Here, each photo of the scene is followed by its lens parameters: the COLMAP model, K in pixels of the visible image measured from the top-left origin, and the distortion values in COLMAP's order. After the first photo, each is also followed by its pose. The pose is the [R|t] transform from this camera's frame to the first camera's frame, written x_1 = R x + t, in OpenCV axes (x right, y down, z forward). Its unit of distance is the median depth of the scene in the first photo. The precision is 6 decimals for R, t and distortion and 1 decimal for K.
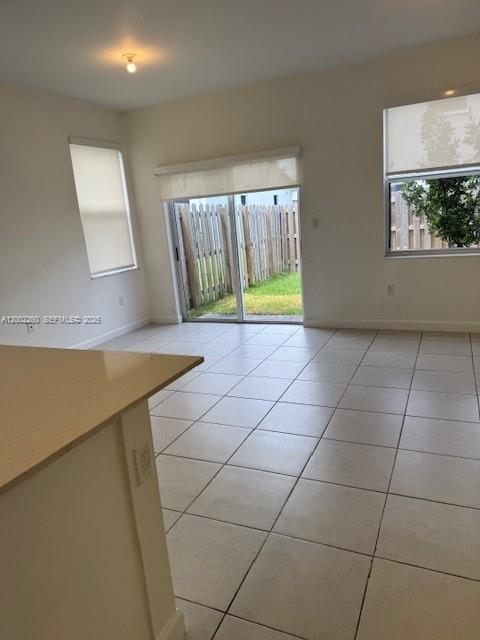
lens RADIAL K [[447.9, 0, 240.0], [0, 447.9, 320.0], [0, 0, 1]] dist [0.129228, -0.233354]
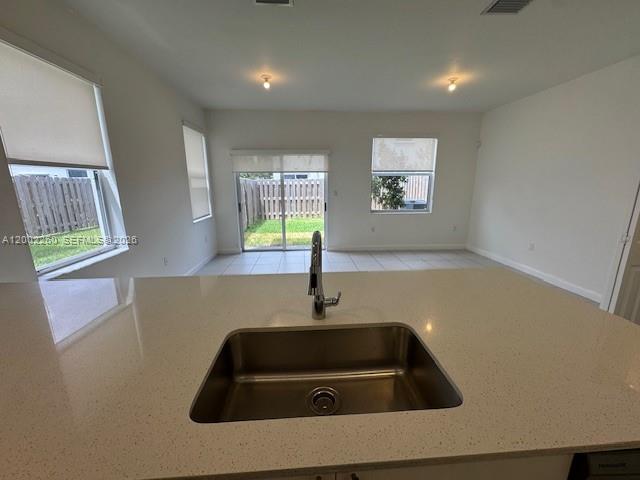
lens RADIAL K [[257.8, 0, 320.0], [0, 257.8, 240.0], [0, 0, 1]] dist [-0.000677, -0.000019]
pose [[0.874547, -0.028201, 0.484120, -0.351365], [0.042362, 0.998934, -0.018335, -0.010931], [-0.483087, 0.036543, 0.874810, 0.126108]]
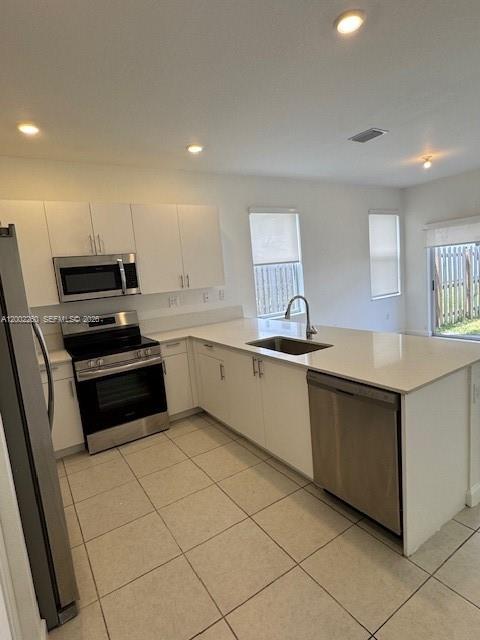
lens RADIAL K [[347.0, 0, 240.0], [0, 347.0, 320.0], [0, 0, 1]] dist [-0.004539, -0.000669]
pose [[0.844603, 0.081597, -0.529138, -0.076202], [-0.102812, 0.994643, -0.010725, 0.029912], [0.525429, 0.063460, 0.848468, -0.197855]]
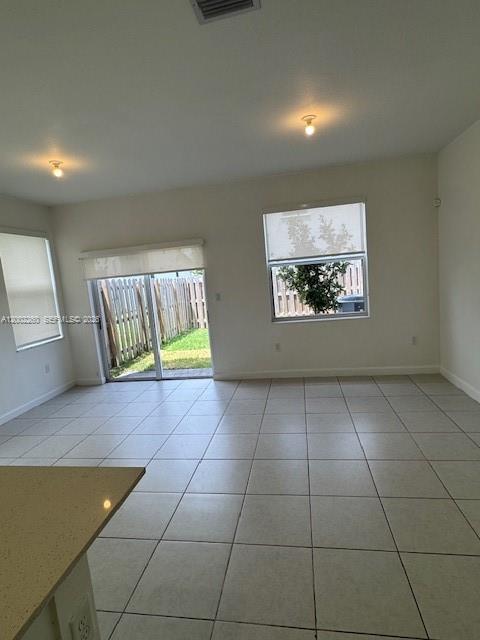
lens RADIAL K [[347.0, 0, 240.0], [0, 347.0, 320.0], [0, 0, 1]] dist [-0.004539, -0.000669]
pose [[0.967079, -0.037035, 0.251768, -0.016949], [0.066508, 0.991751, -0.109579, -0.037468], [-0.245632, 0.122716, 0.961564, 0.058145]]
